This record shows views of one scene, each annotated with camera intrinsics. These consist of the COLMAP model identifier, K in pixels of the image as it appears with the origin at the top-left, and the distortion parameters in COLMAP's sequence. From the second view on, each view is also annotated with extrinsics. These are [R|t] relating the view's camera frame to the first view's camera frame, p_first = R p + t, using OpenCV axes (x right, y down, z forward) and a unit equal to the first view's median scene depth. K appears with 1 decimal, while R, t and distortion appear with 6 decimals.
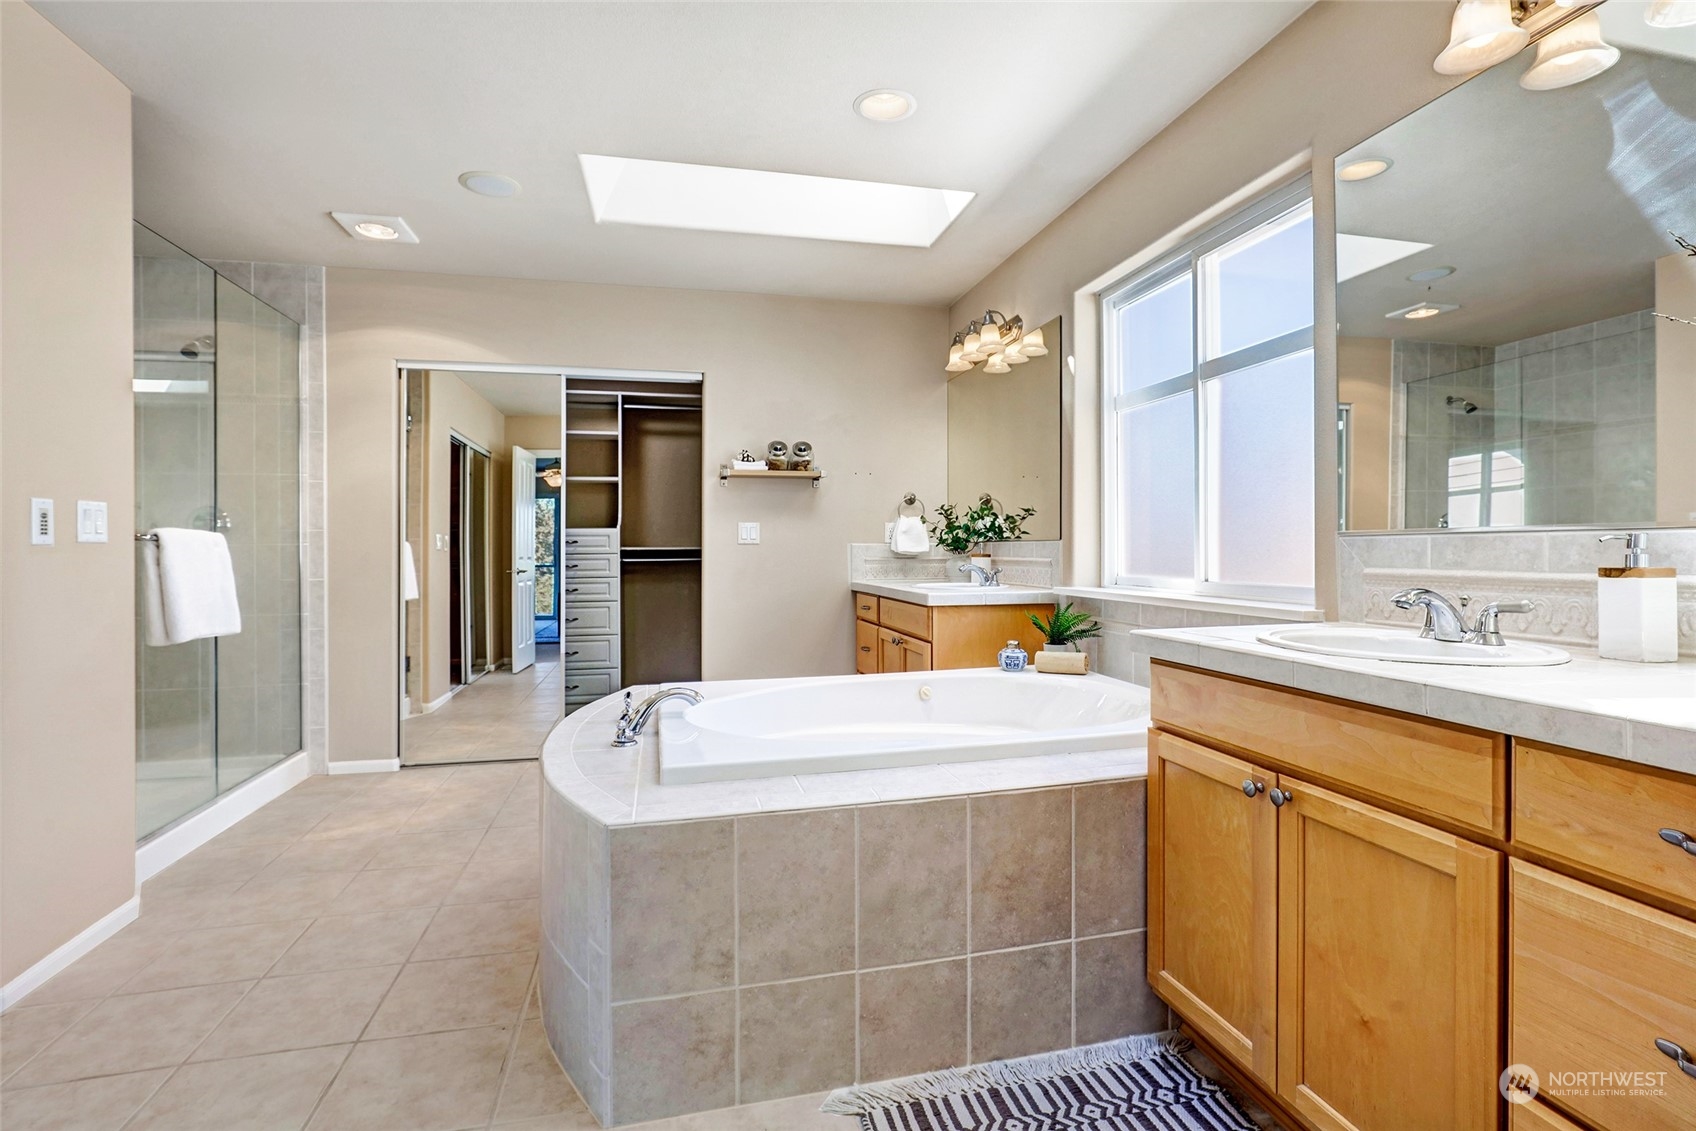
lens RADIAL K [[802.6, 0, 858.6], [0, 802.6, 560.2], [0, 0, 1]] dist [-0.021336, 0.000242]
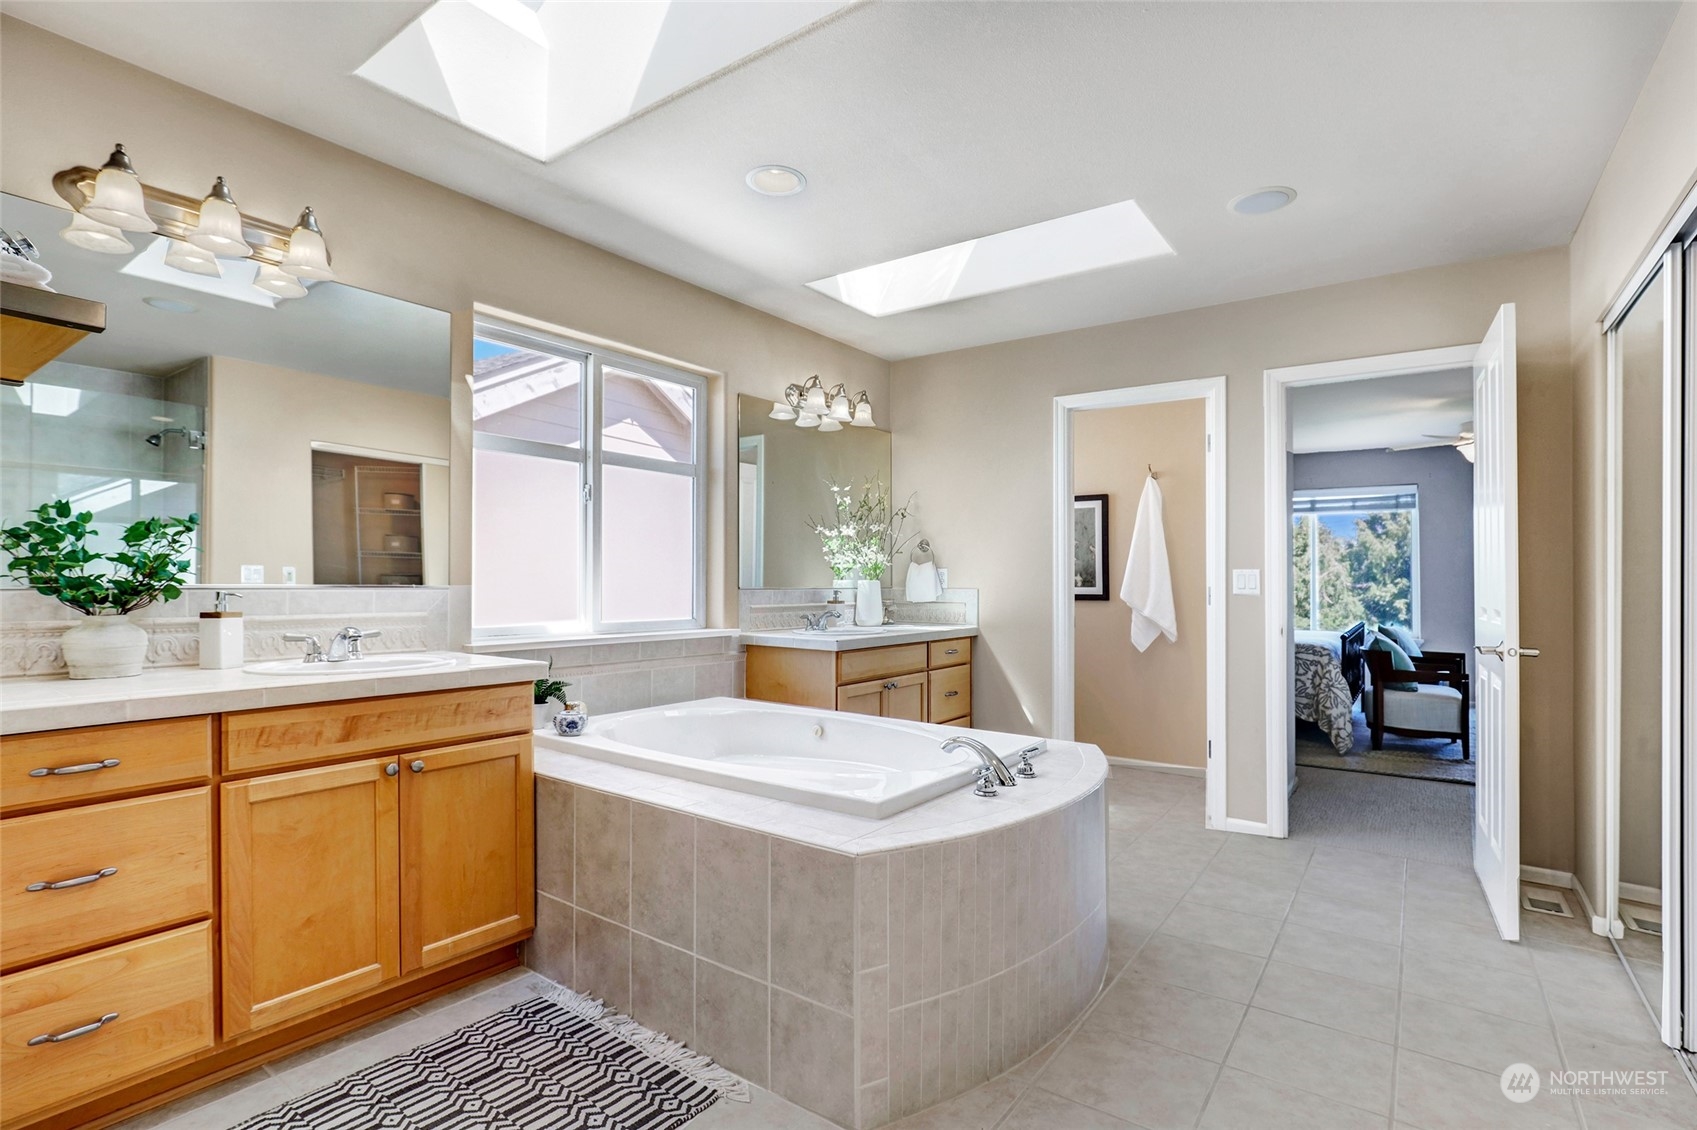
lens RADIAL K [[803.0, 0, 854.8], [0, 803.0, 575.6], [0, 0, 1]] dist [-0.021336, 0.000242]
pose [[-0.659397, 0.010092, 0.751727, -0.967274], [0.007212, 0.999949, -0.007098, -0.046490], [-0.751760, 0.000741, -0.659436, 1.887965]]
